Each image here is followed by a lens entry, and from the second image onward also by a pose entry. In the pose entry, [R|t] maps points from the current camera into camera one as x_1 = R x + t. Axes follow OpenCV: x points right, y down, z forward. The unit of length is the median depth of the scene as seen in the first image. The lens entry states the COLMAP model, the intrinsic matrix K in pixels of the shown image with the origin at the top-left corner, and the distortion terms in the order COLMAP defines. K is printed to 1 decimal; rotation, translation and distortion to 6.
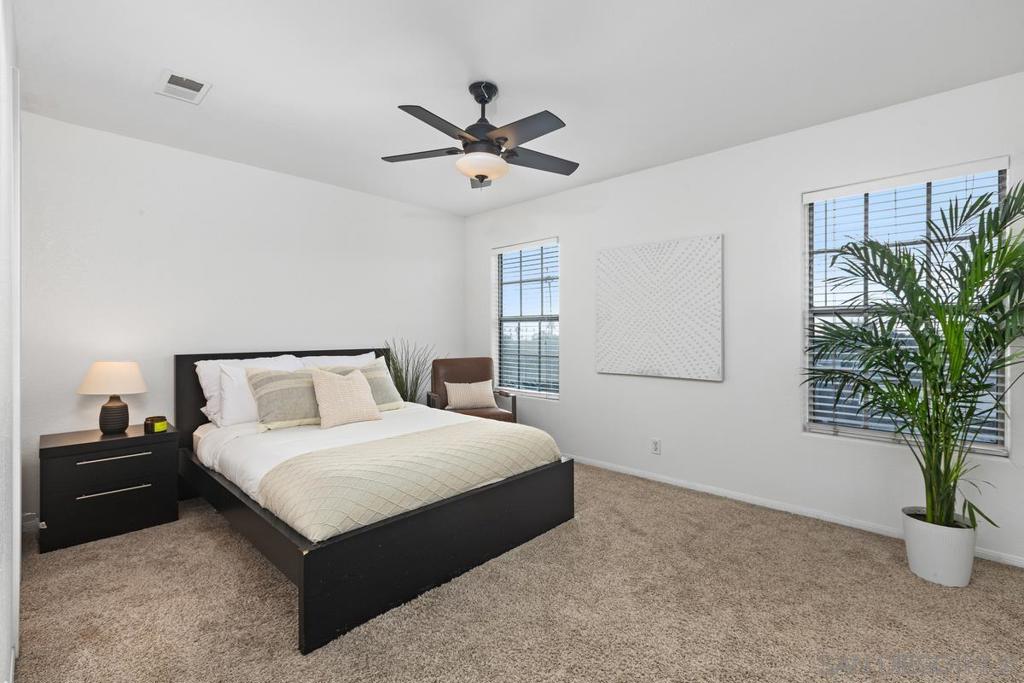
lens RADIAL K [[460.3, 0, 512.2], [0, 460.3, 330.3], [0, 0, 1]] dist [0.000064, -0.000184]
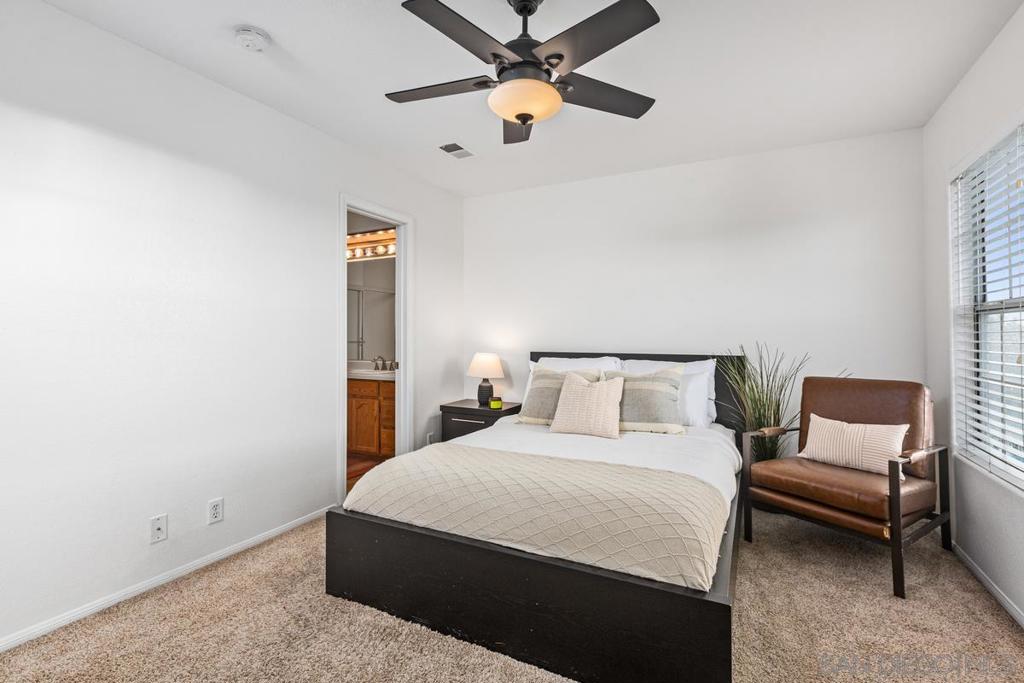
lens RADIAL K [[472.4, 0, 517.8], [0, 472.4, 323.2], [0, 0, 1]] dist [0.001648, -0.000247]
pose [[0.278477, -0.021111, -0.960211, 0.568198], [0.000063, 0.999759, -0.021962, 0.004456], [0.960443, 0.006055, 0.278411, 0.695013]]
